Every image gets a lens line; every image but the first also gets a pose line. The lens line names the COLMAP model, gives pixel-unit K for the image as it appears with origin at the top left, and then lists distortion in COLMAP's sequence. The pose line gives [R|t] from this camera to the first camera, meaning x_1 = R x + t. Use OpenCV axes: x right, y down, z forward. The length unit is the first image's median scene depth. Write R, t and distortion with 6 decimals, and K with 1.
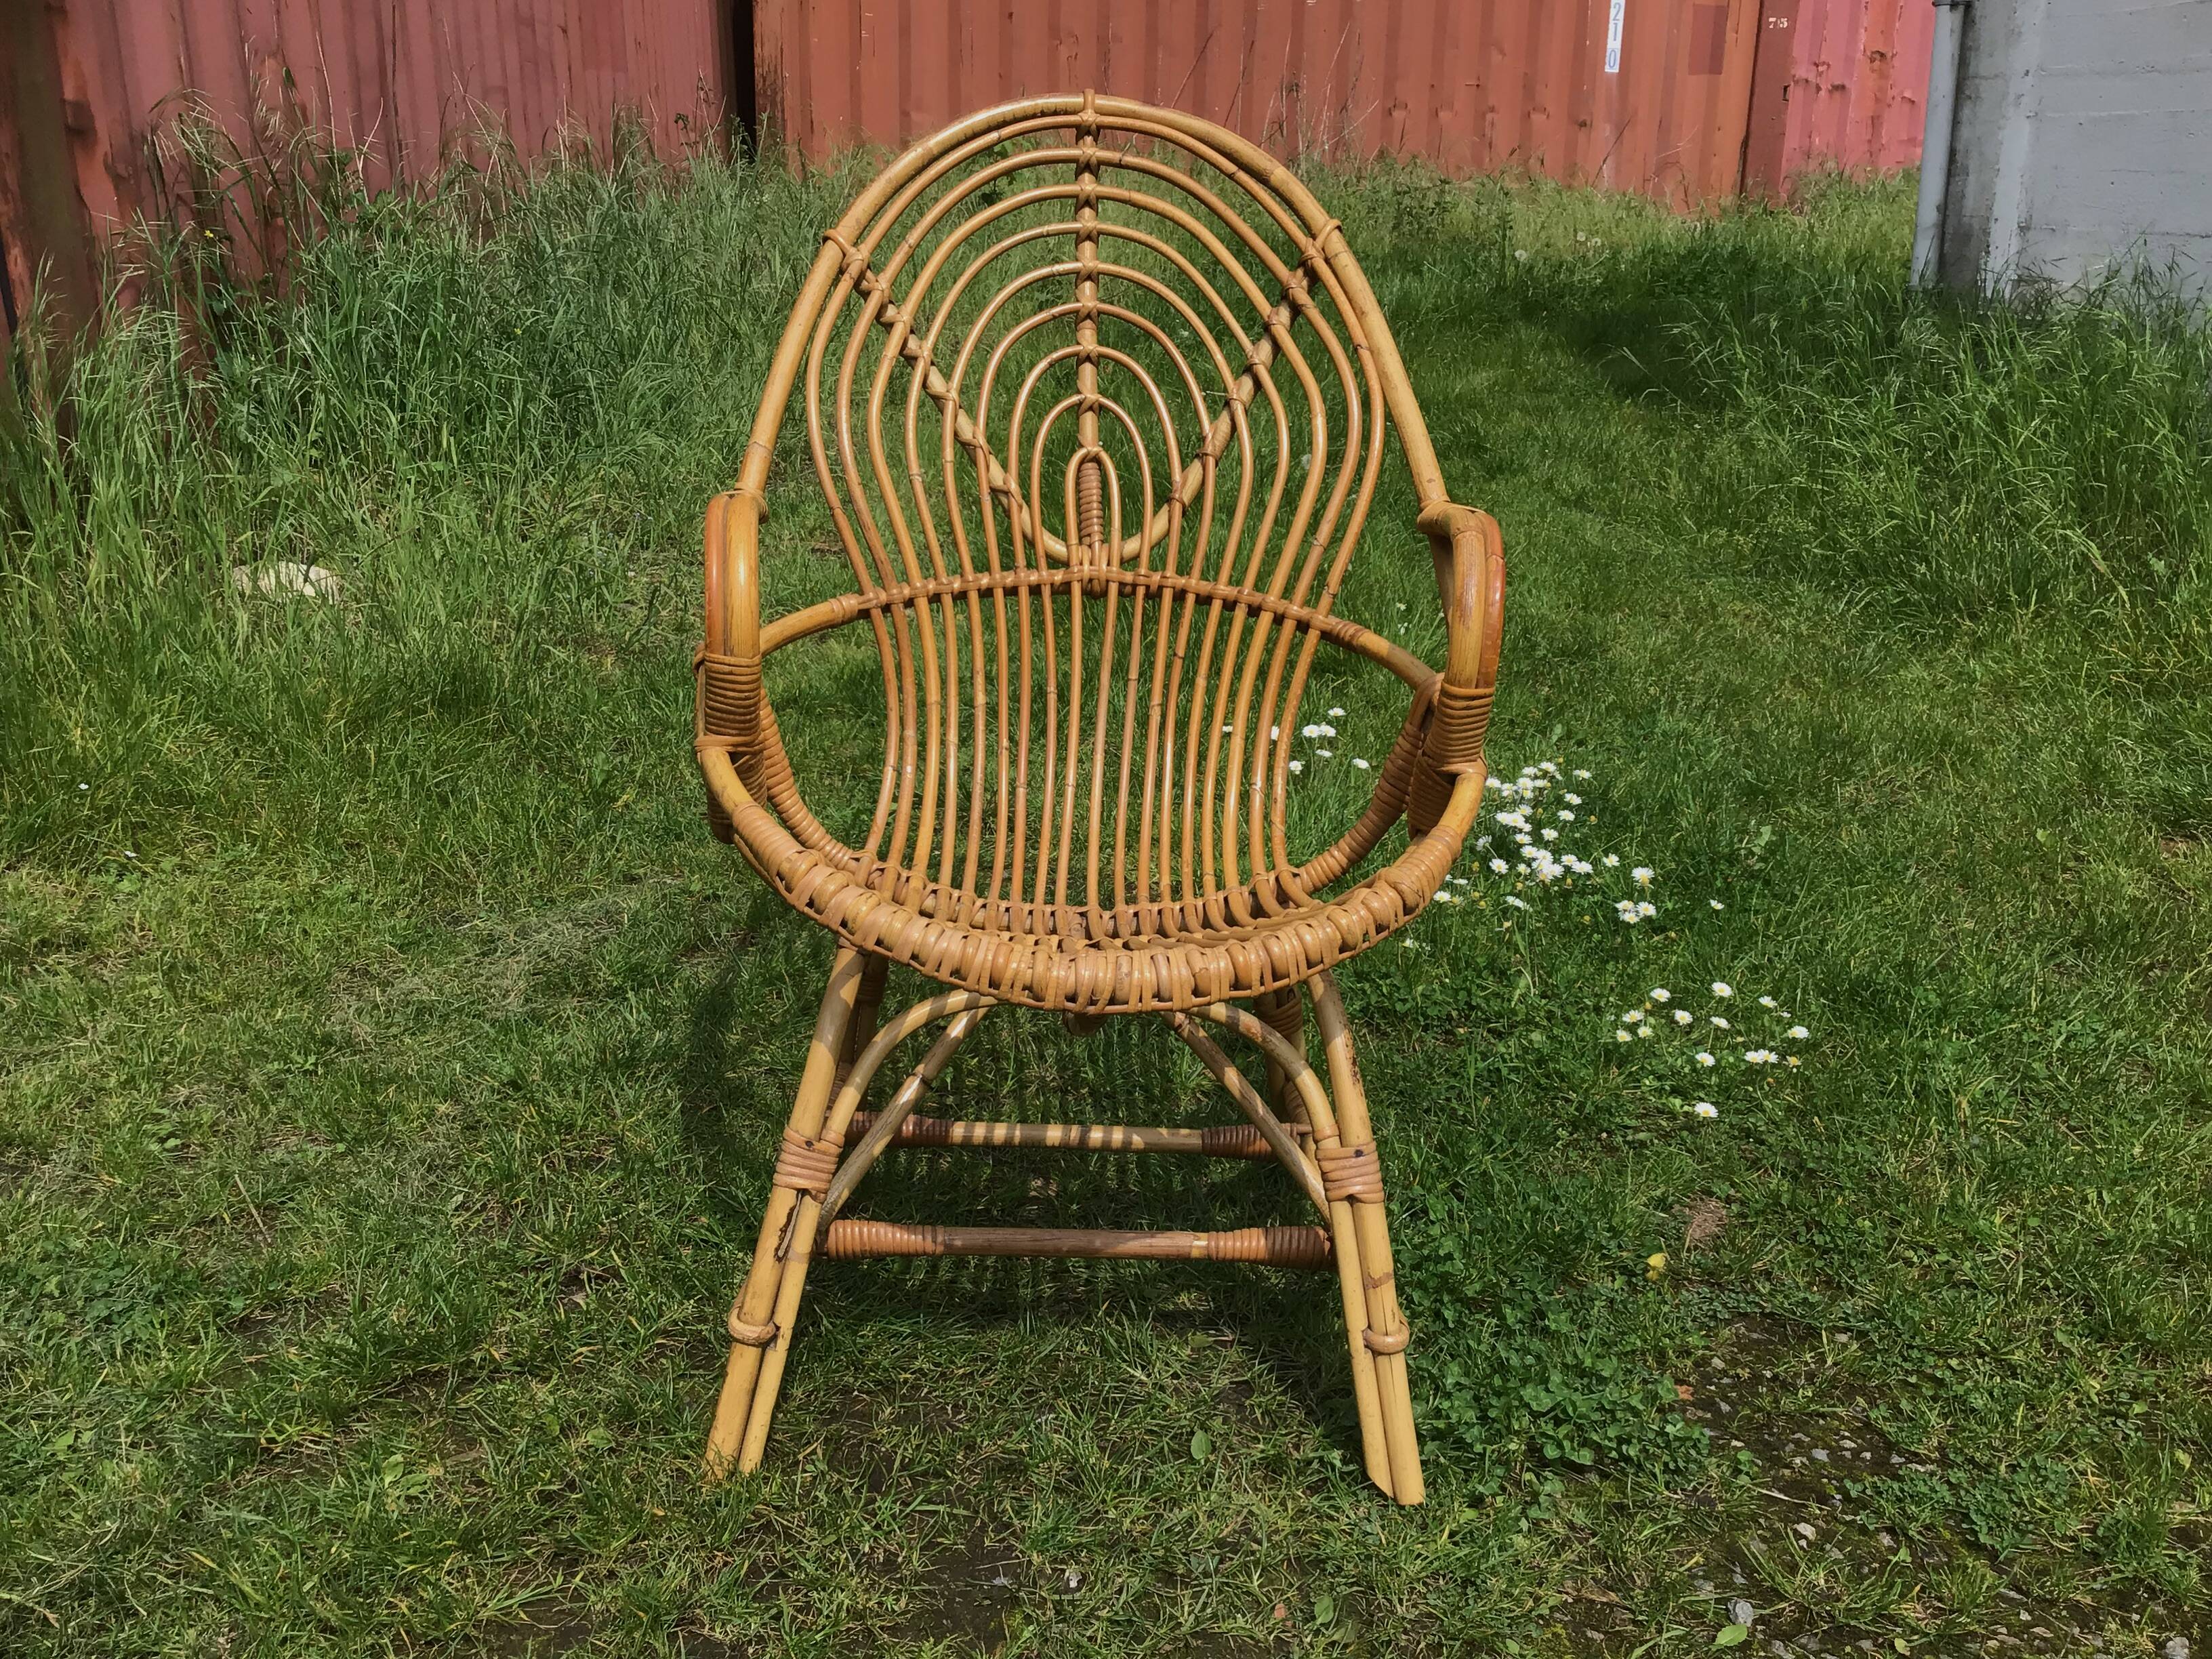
lens RADIAL K [[2001.1, 0, 1106.0], [0, 2001.1, 829.5], [0, 0, 1]] dist [0.098588, -0.187625]
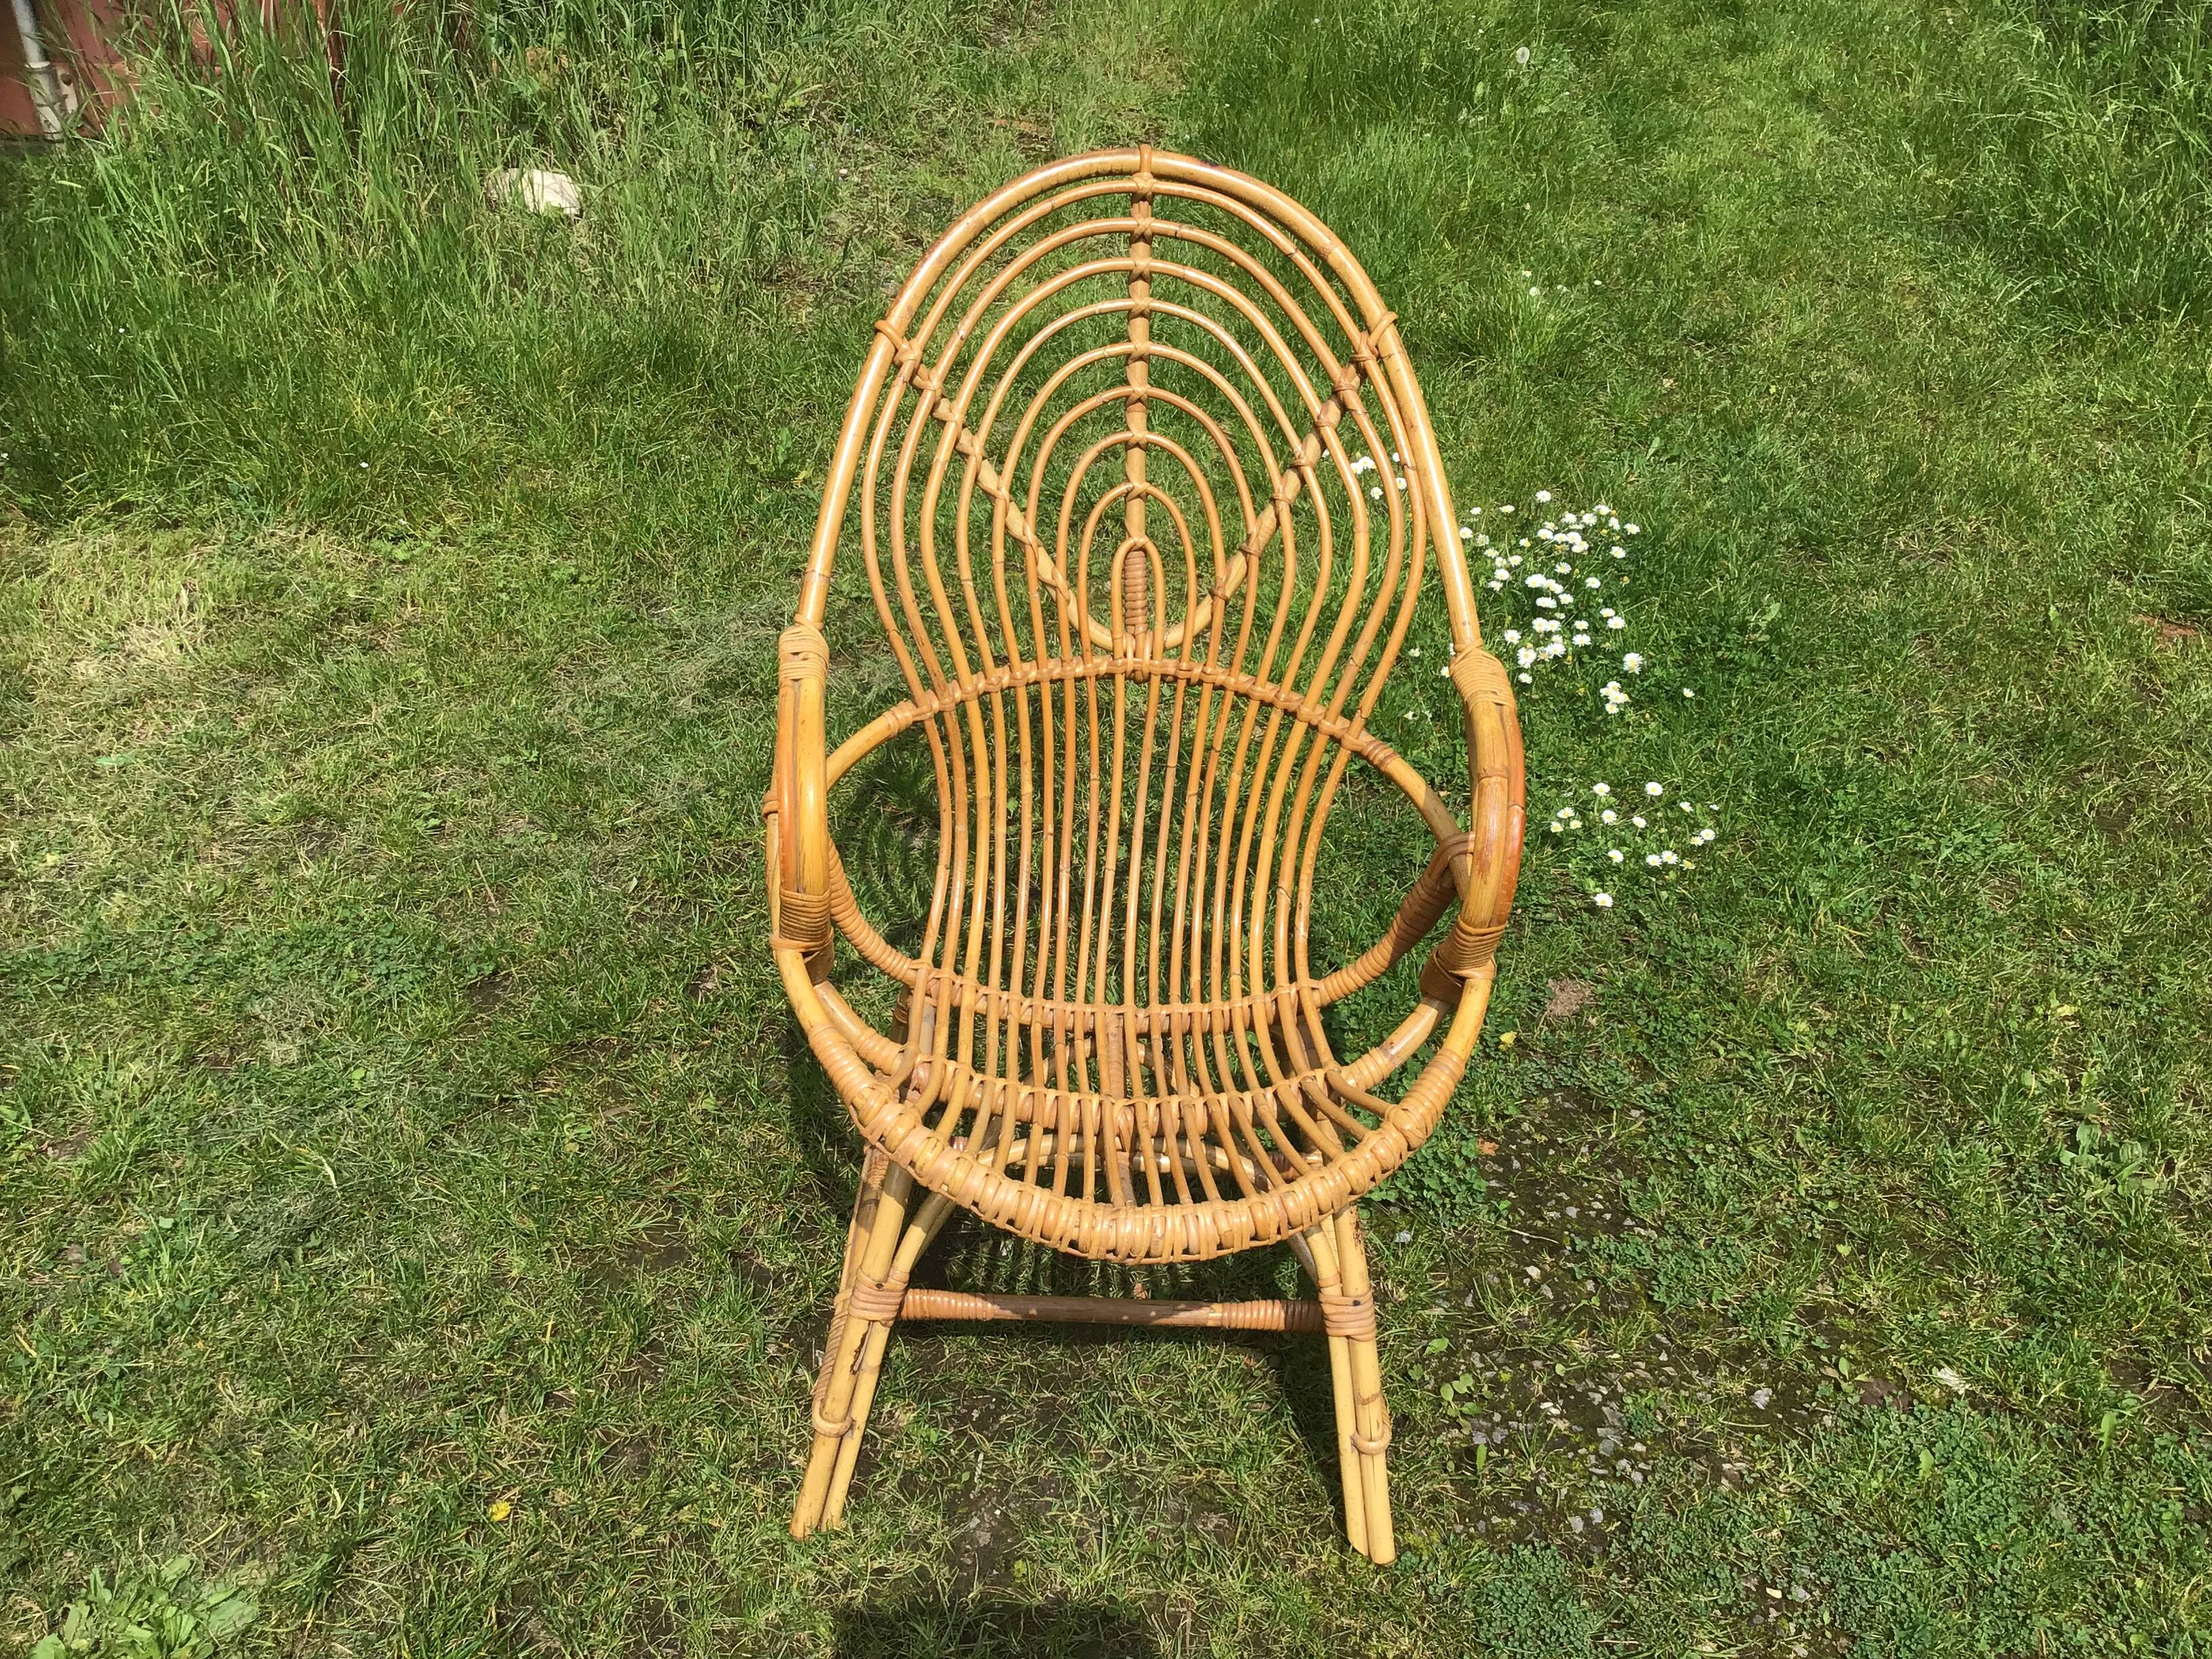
lens RADIAL K [[1981.4, 0, 1102.4], [0, 1981.4, 846.7], [0, 0, 1]] dist [0.126553, -0.252173]
pose [[0.987673, 0.098243, -0.121865, 0.137774], [-0.057971, 0.952733, 0.298228, -0.239223], [0.145403, -0.287487, 0.946683, -0.196442]]
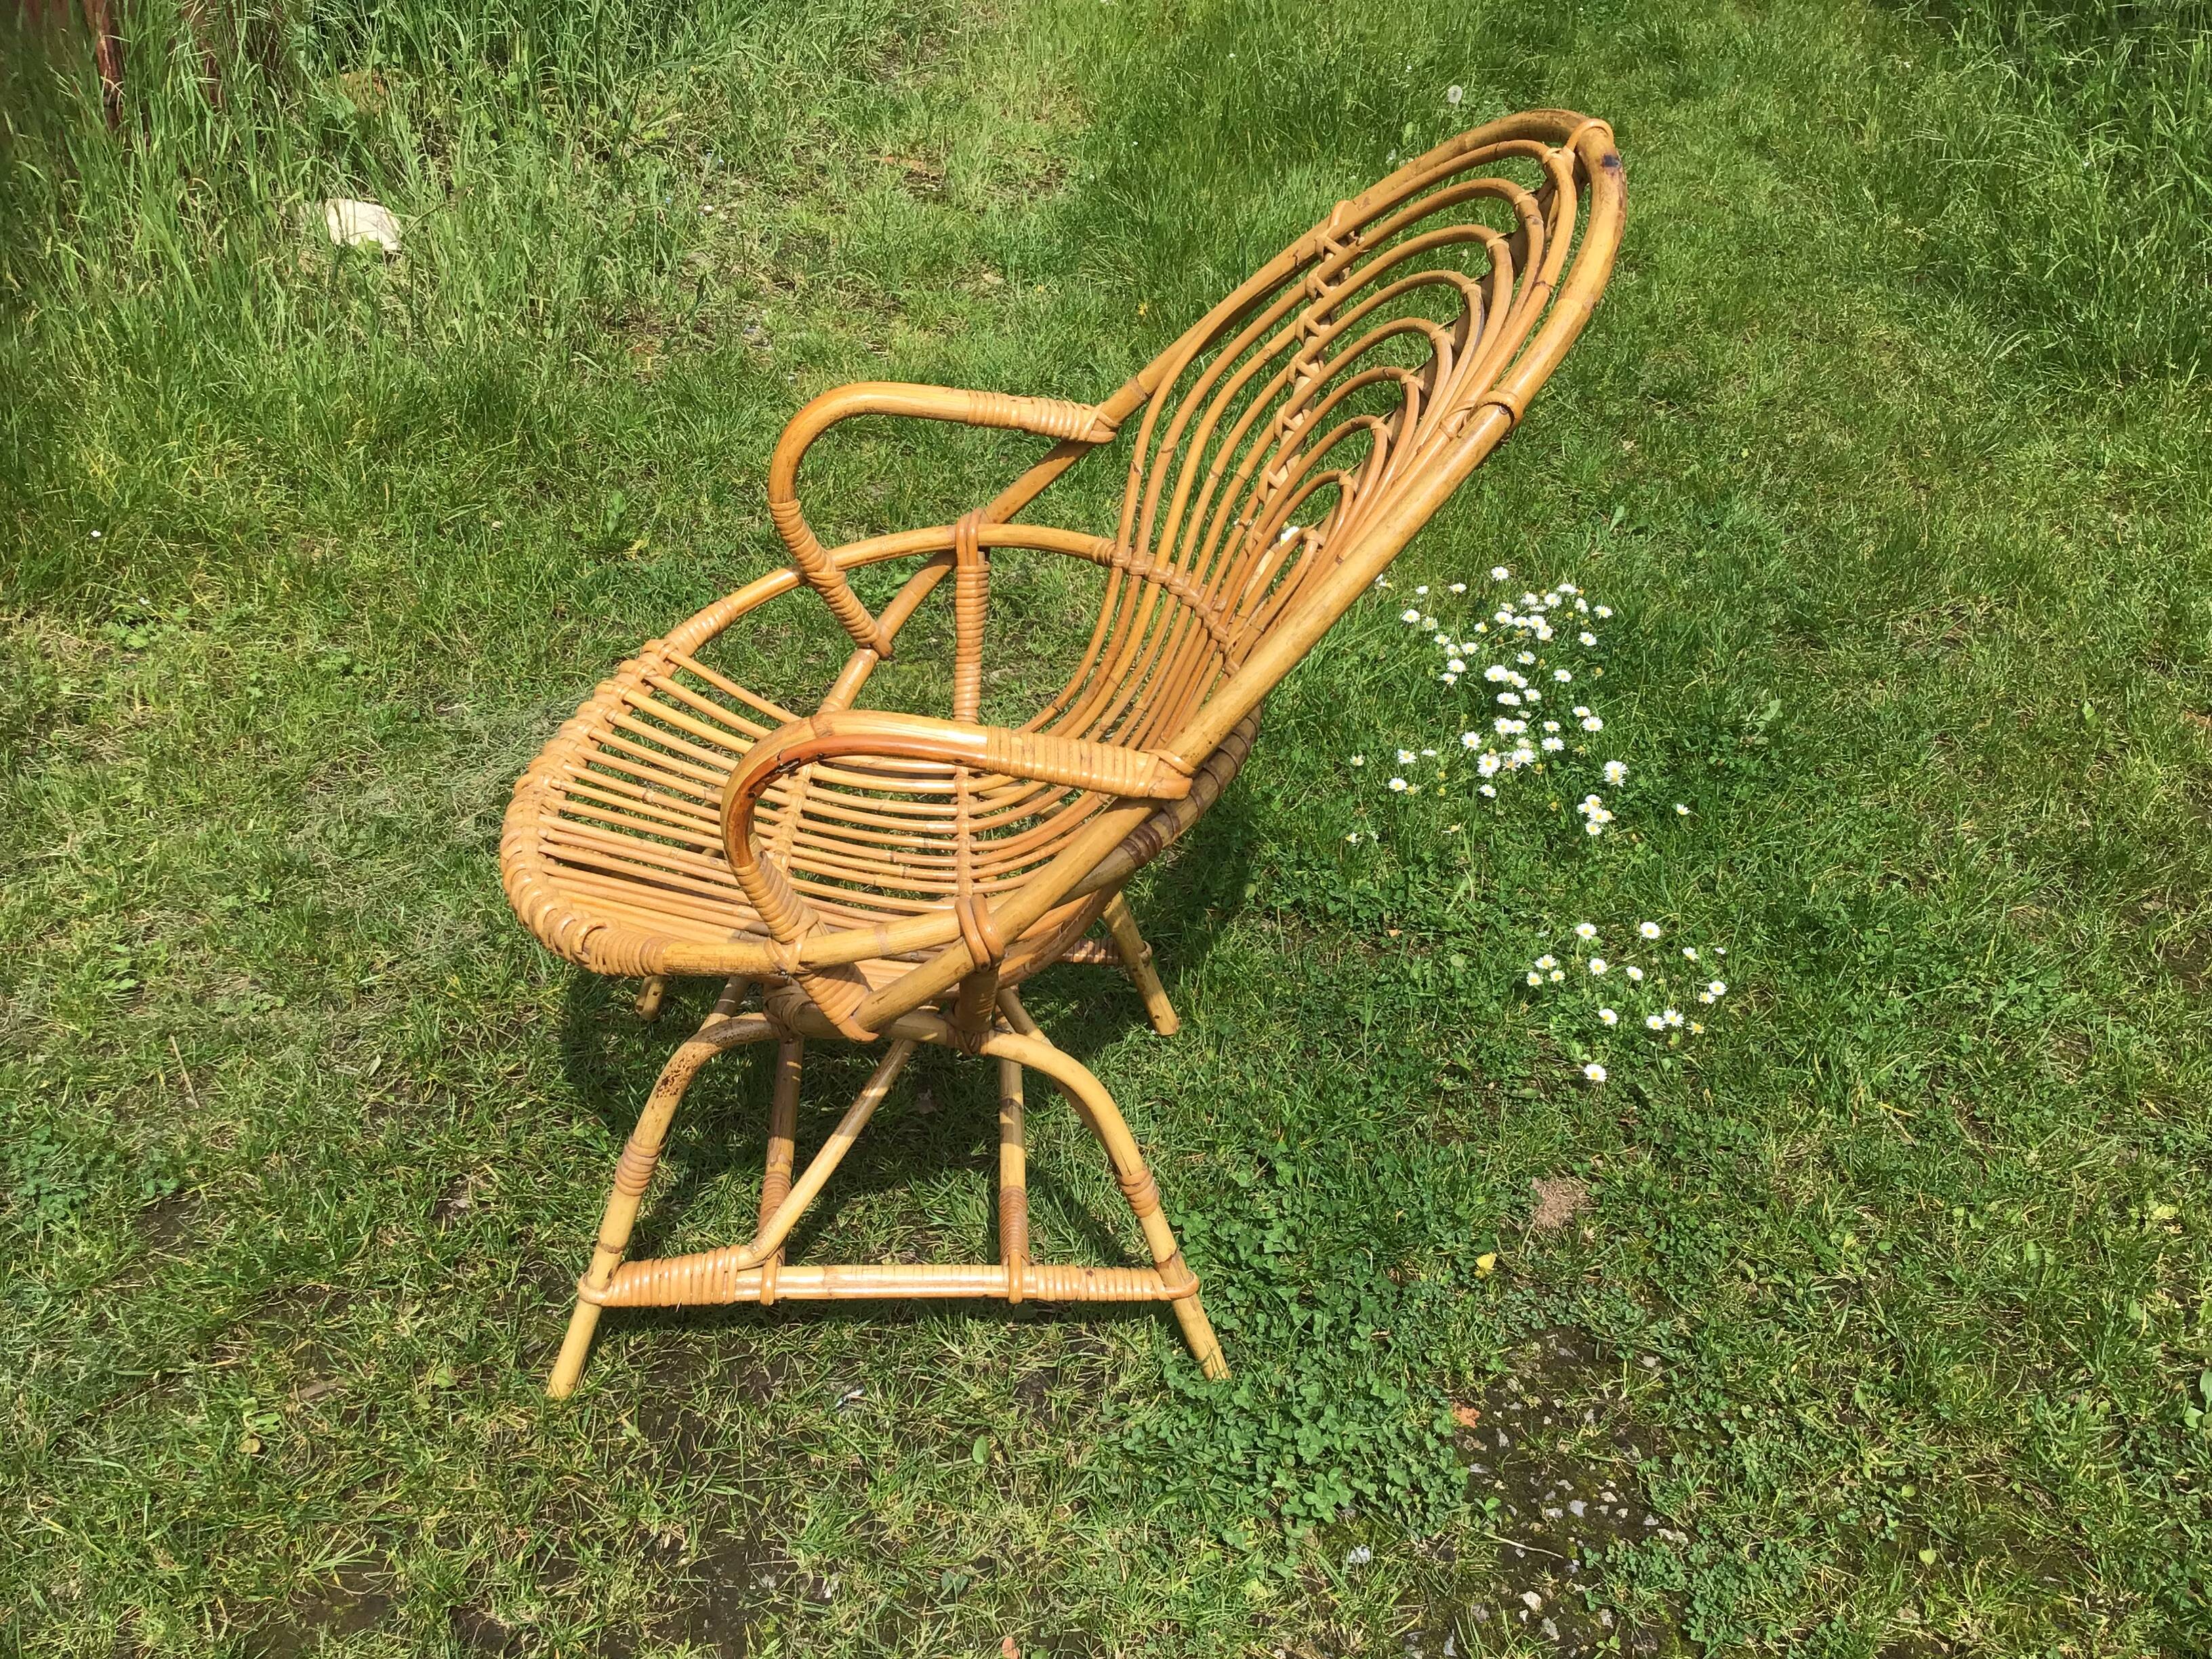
lens RADIAL K [[2001.1, 0, 1106.0], [0, 2001.1, 829.5], [0, 0, 1]] dist [0.098588, -0.187625]
pose [[0.992340, 0.089754, -0.084881, 0.128495], [-0.065226, 0.964206, 0.257006, -0.218468], [0.104910, -0.249501, 0.962675, 0.039092]]
